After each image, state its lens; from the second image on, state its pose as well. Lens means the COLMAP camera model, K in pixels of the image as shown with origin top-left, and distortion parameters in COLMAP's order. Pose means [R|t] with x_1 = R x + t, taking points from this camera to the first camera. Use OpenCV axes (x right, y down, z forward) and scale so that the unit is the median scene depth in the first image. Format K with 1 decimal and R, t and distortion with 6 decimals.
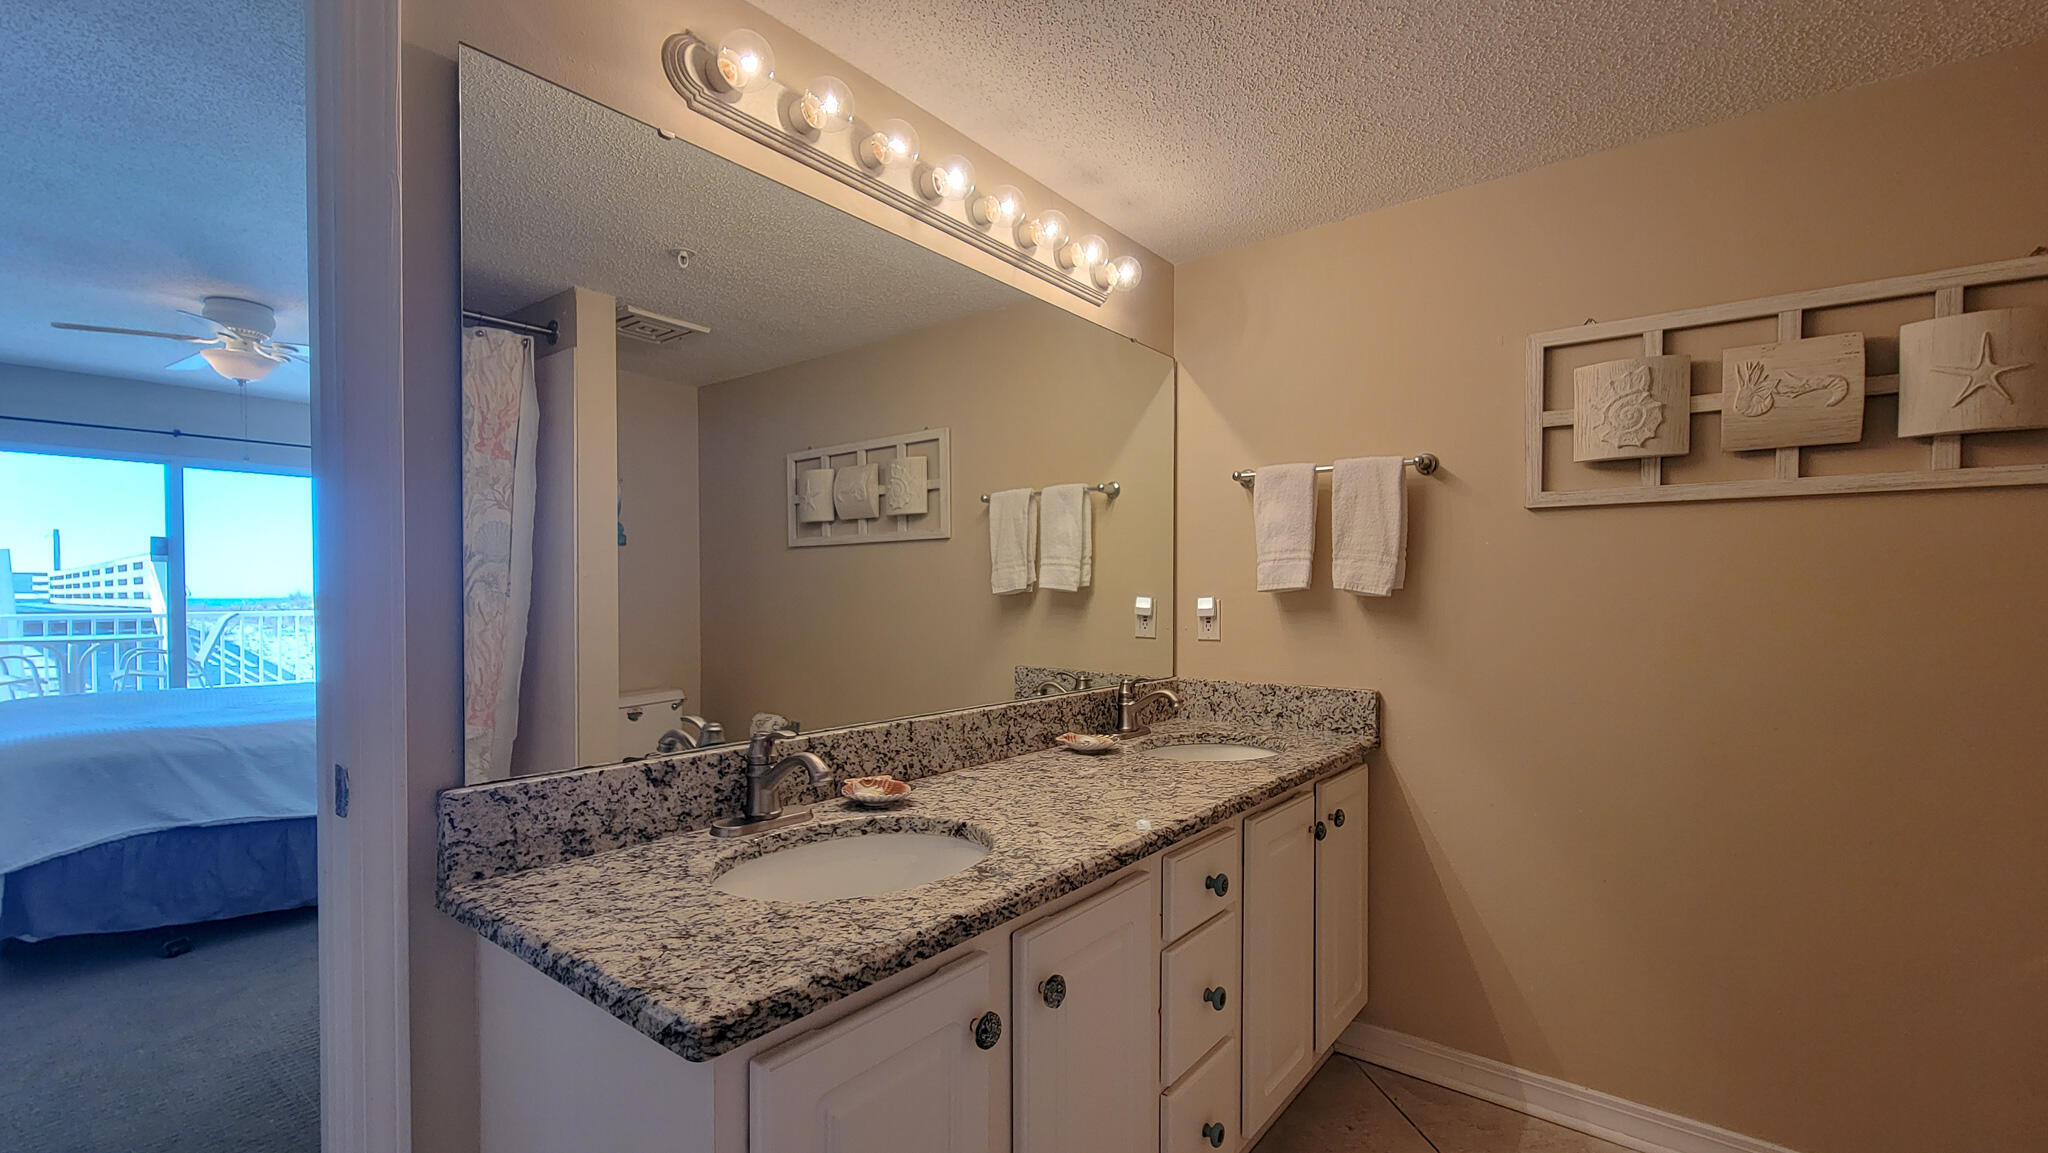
lens RADIAL K [[857.0, 0, 1014.8], [0, 857.0, 604.9], [0, 0, 1]] dist [-0.003150, -0.000536]
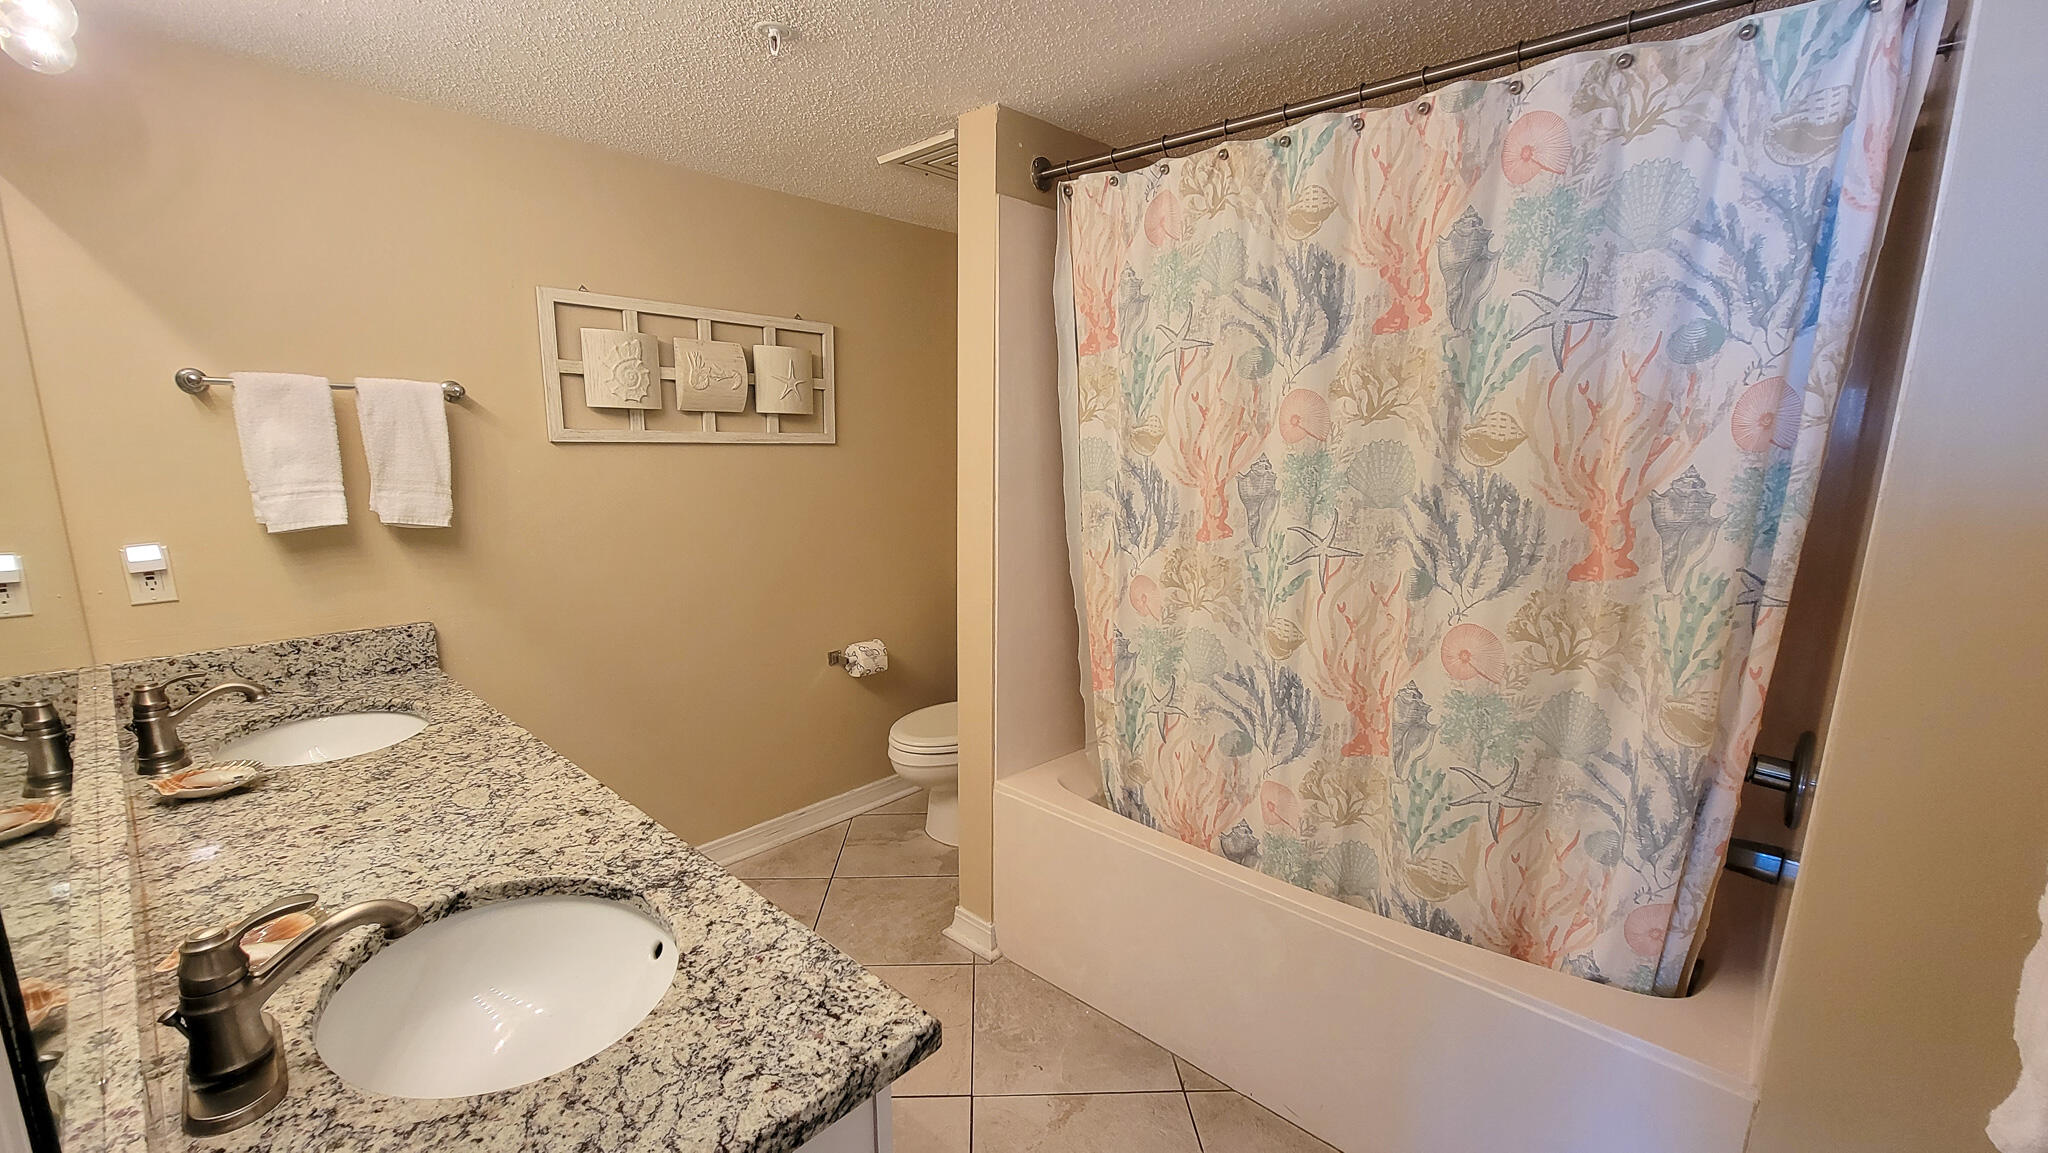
lens RADIAL K [[820.8, 0, 1002.9], [0, 820.8, 601.2], [0, 0, 1]] dist [-0.002118, -0.000141]
pose [[0.101980, -0.191933, 0.976095, -0.533014], [0.009802, 0.981357, 0.191943, -0.121680], [-0.994738, -0.010007, 0.101960, 0.305540]]
